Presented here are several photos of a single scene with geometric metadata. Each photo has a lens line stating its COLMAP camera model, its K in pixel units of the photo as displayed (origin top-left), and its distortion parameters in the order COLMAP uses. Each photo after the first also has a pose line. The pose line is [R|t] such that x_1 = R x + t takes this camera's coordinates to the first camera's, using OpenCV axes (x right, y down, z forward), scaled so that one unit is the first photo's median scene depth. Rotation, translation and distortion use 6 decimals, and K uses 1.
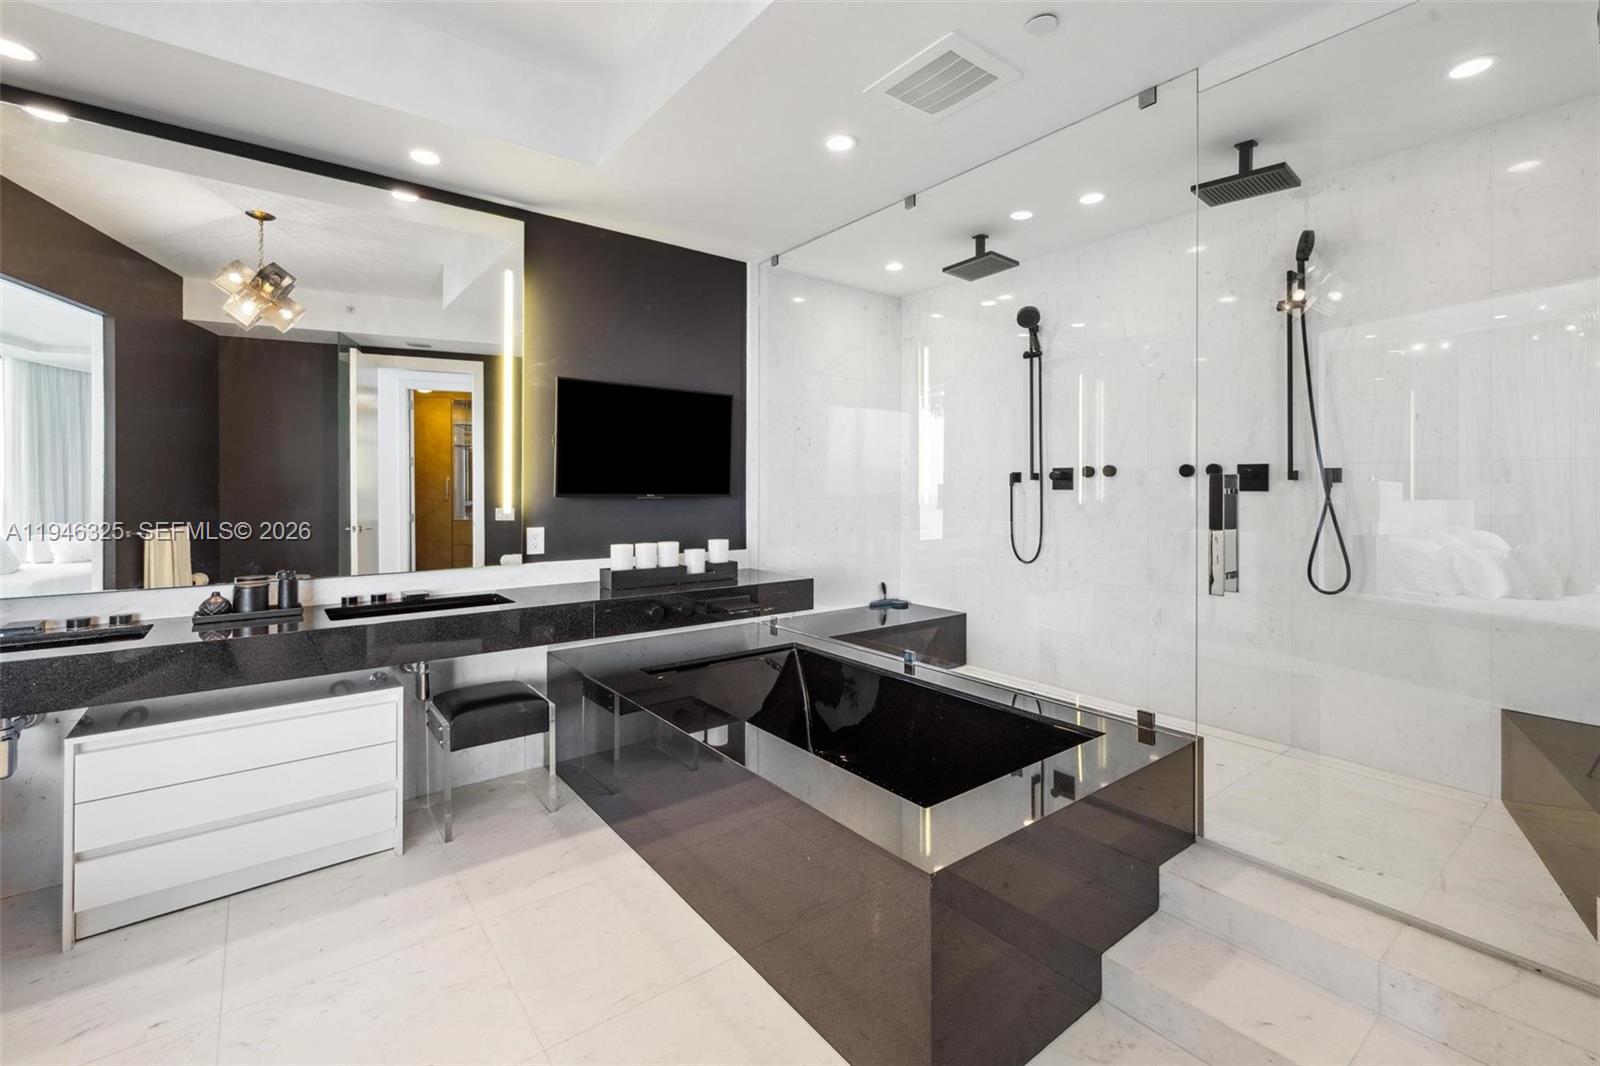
lens RADIAL K [[692.1, 0, 807.7], [0, 692.1, 490.1], [0, 0, 1]] dist [-0.000185, 0.000475]
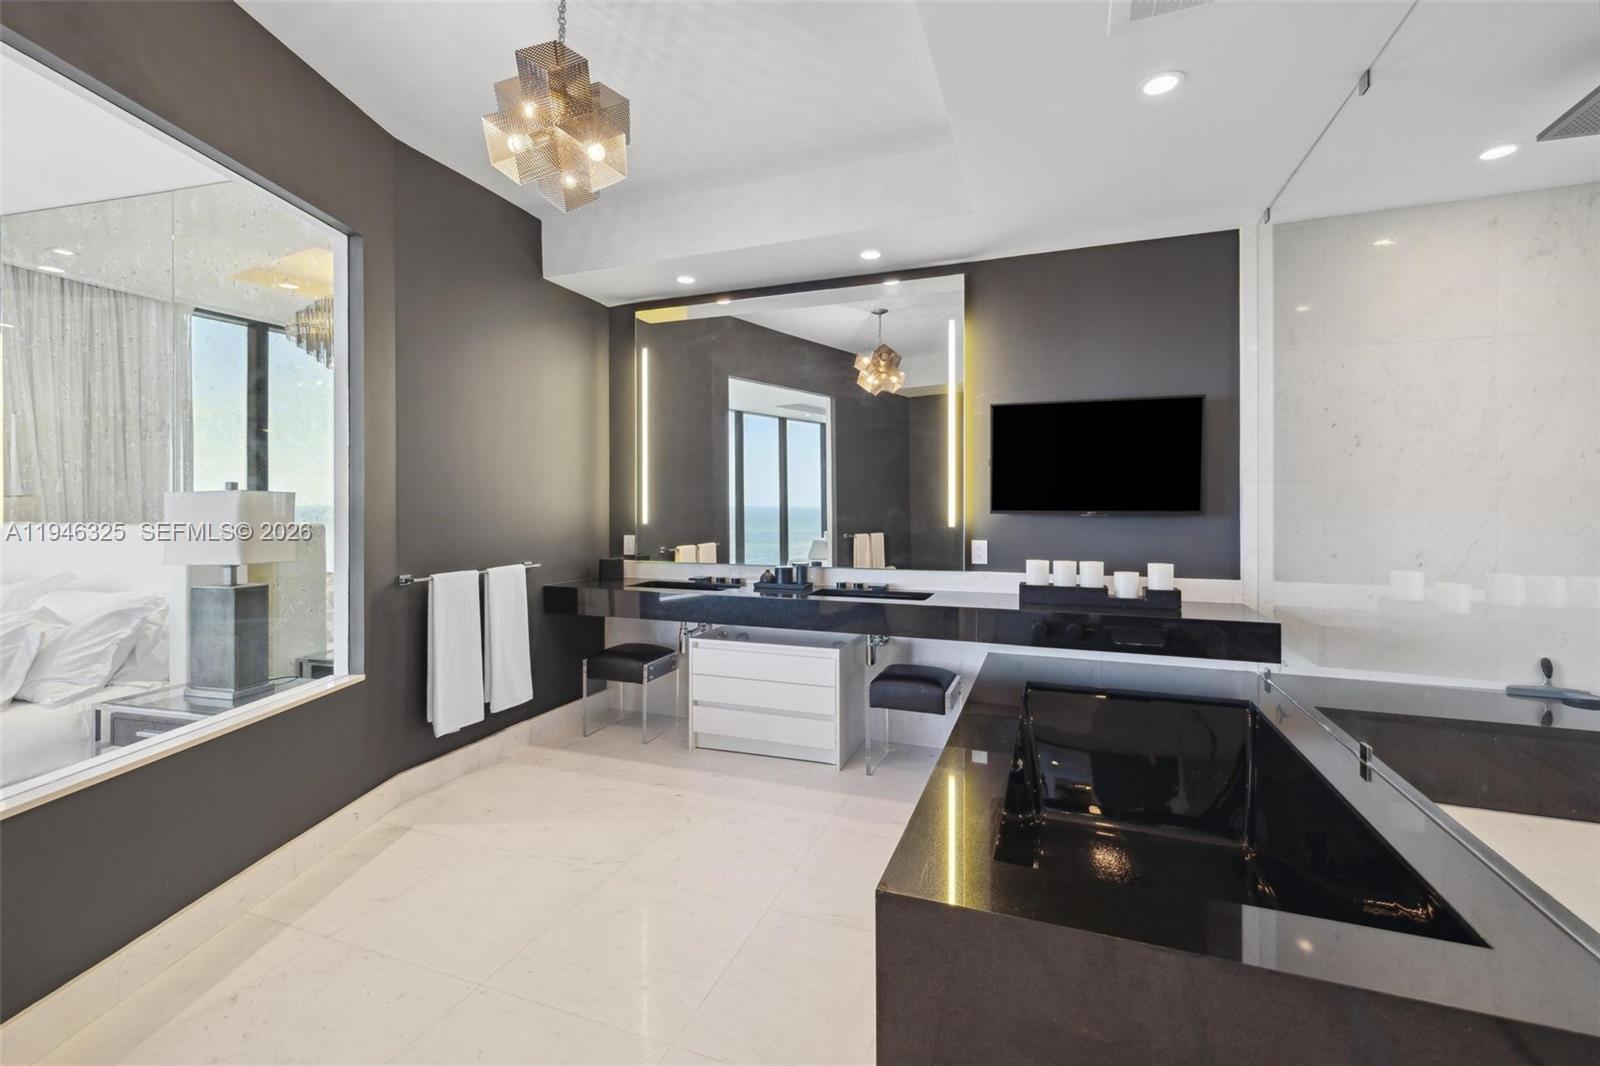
lens RADIAL K [[692.1, 0, 799.1], [0, 692.1, 507.2], [0, 0, 1]] dist [-0.000185, 0.000475]
pose [[0.517944, 0.002570, -0.855411, 0.416367], [-0.002430, 0.999996, 0.001533, -0.000493], [0.855411, 0.001284, 0.517948, 0.164086]]
